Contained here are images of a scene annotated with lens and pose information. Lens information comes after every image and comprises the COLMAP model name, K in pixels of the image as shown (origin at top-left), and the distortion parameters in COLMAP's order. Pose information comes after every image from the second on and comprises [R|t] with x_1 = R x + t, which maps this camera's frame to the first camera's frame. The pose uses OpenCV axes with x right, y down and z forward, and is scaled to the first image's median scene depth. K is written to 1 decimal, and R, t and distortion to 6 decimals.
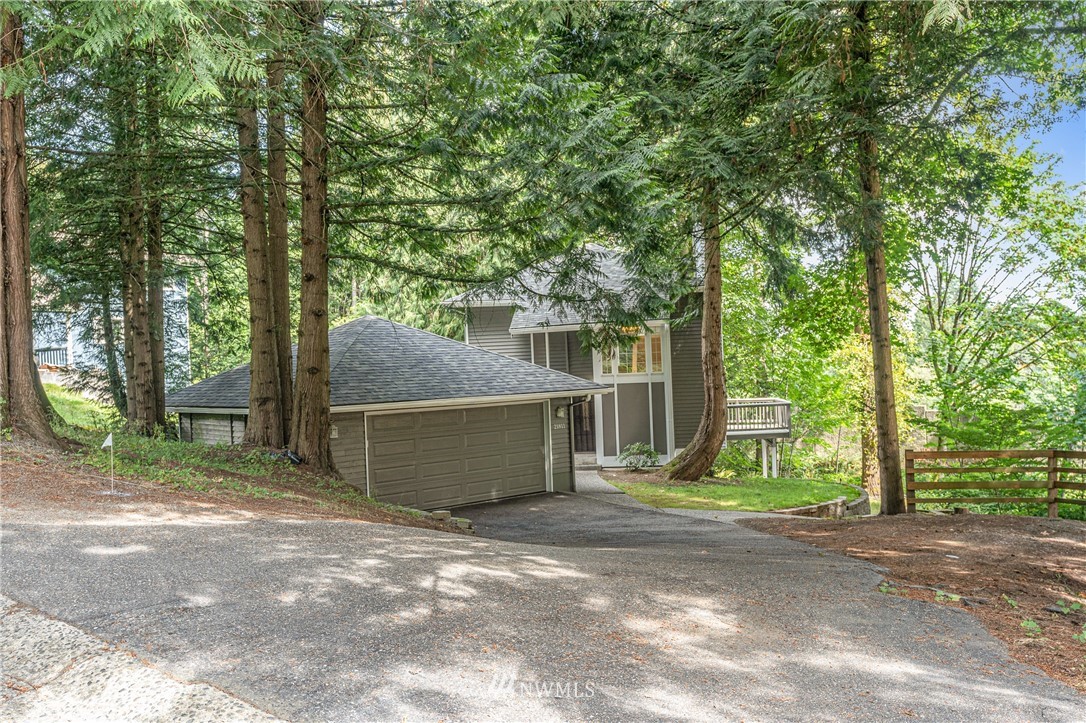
lens RADIAL K [[981.7, 0, 541.9], [0, 981.7, 366.2], [0, 0, 1]] dist [0.047880, -0.018736]
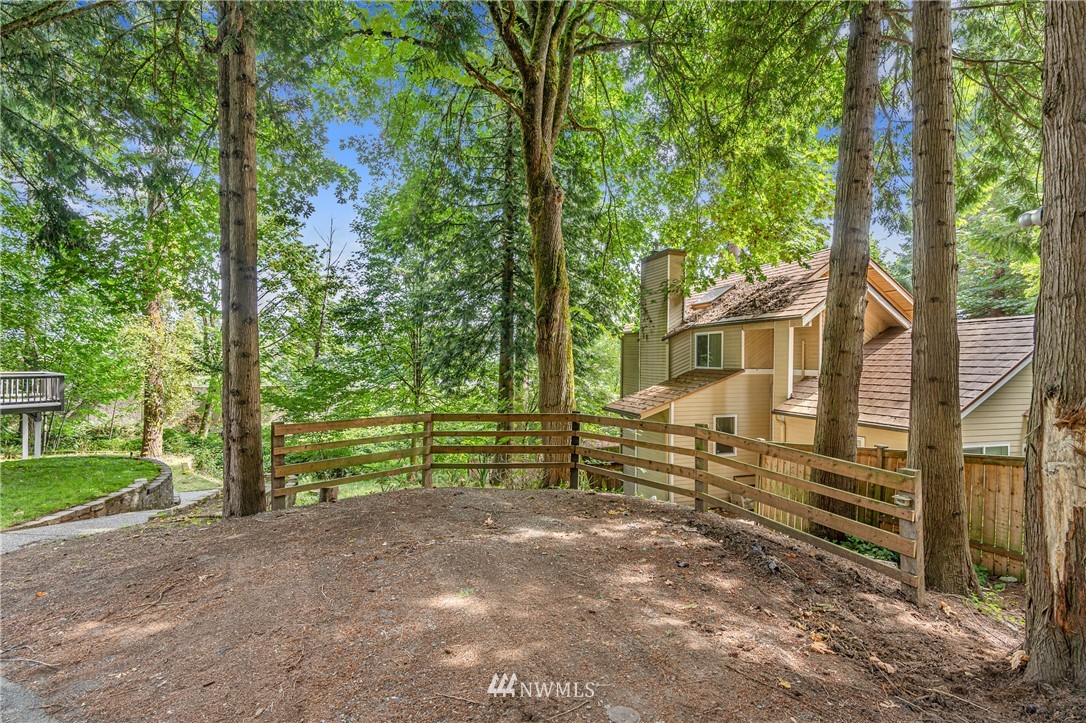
lens RADIAL K [[498.8, 0, 547.5], [0, 498.8, 358.2], [0, 0, 1]] dist [-0.008302, 0.001498]
pose [[0.522891, 0.046978, 0.851104, 0.107153], [-0.031570, 0.998862, -0.035738, 0.029452], [-0.851815, -0.008183, 0.523779, 0.429846]]
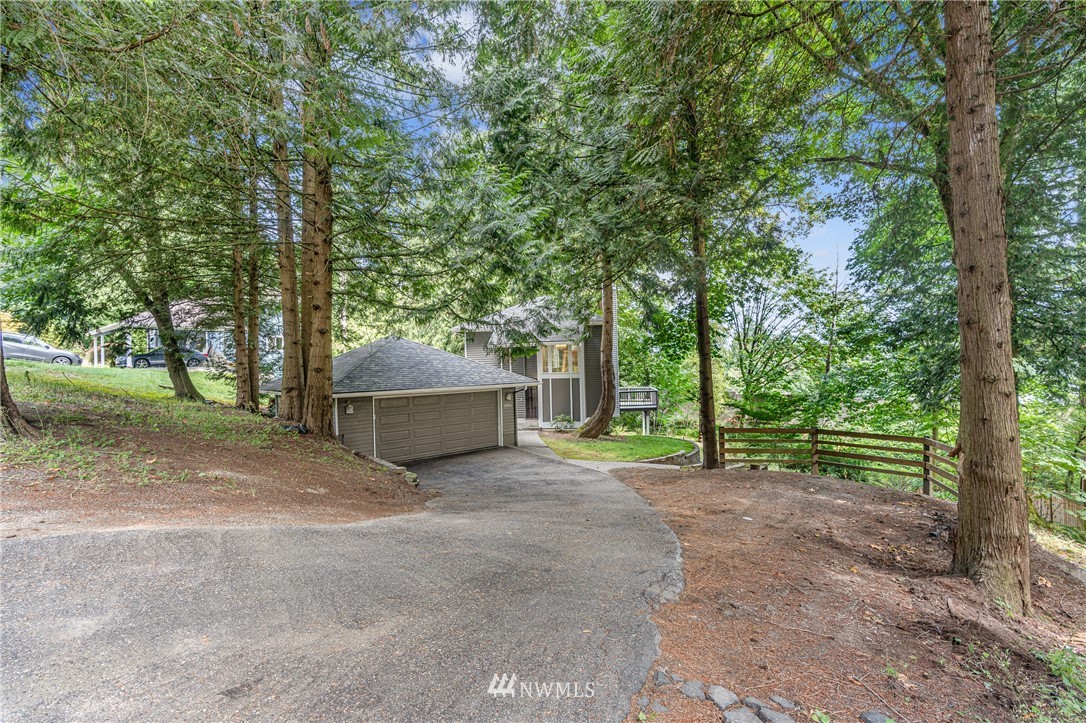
lens RADIAL K [[498.8, 0, 538.1], [0, 498.8, 370.9], [0, 0, 1]] dist [-0.008302, 0.001498]
pose [[0.999861, 0.013009, -0.010459, 0.065562], [-0.012906, 0.999868, 0.009838, -0.003591], [0.010585, -0.009701, 0.999897, 0.157891]]
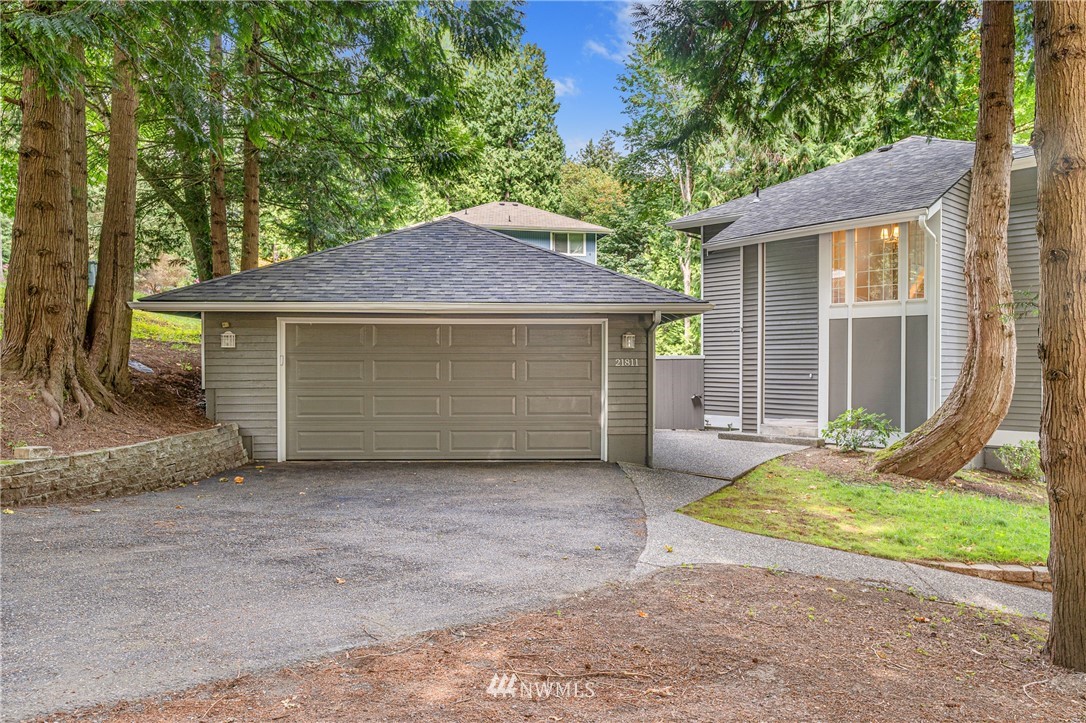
lens RADIAL K [[746.4, 0, 541.5], [0, 746.4, 367.1], [0, 0, 1]] dist [0.000260, -0.004760]
pose [[0.755818, 0.044344, -0.653279, 0.257963], [-0.033449, 0.999016, 0.029113, 0.044951], [0.653927, -0.000153, 0.756557, 0.512534]]
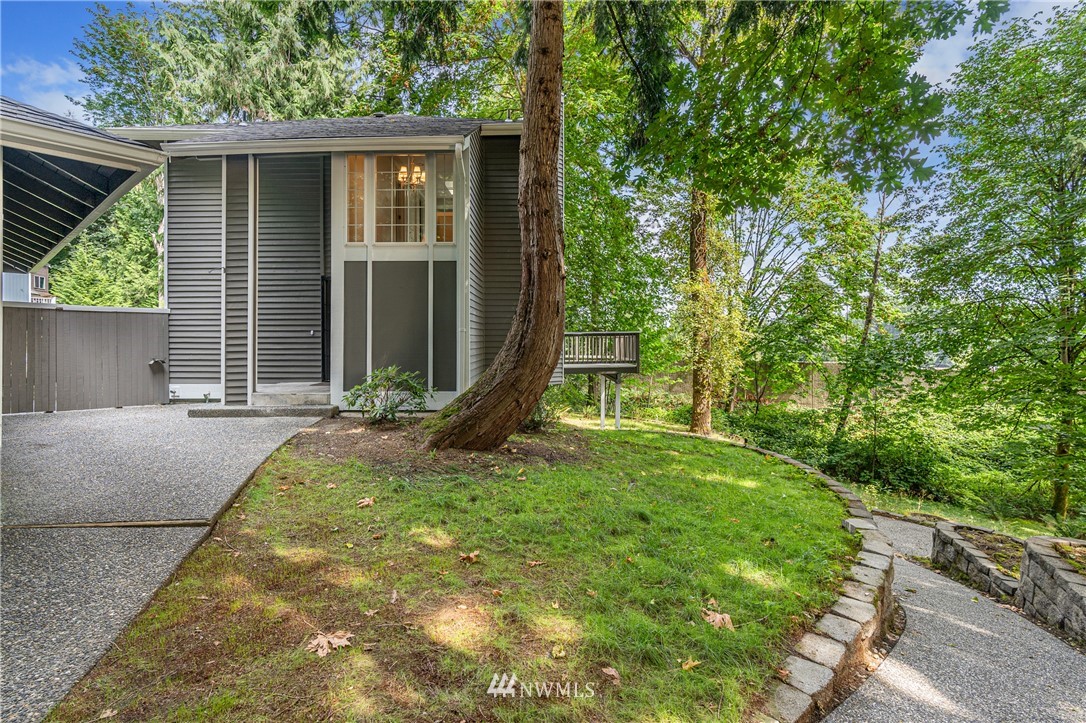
lens RADIAL K [[498.8, 0, 532.9], [0, 498.8, 339.8], [0, 0, 1]] dist [-0.008302, 0.001498]
pose [[0.992704, 0.040184, 0.113688, 0.143054], [-0.039742, 0.999191, -0.006160, 0.063493], [-0.113844, 0.001597, 0.993497, 0.744074]]
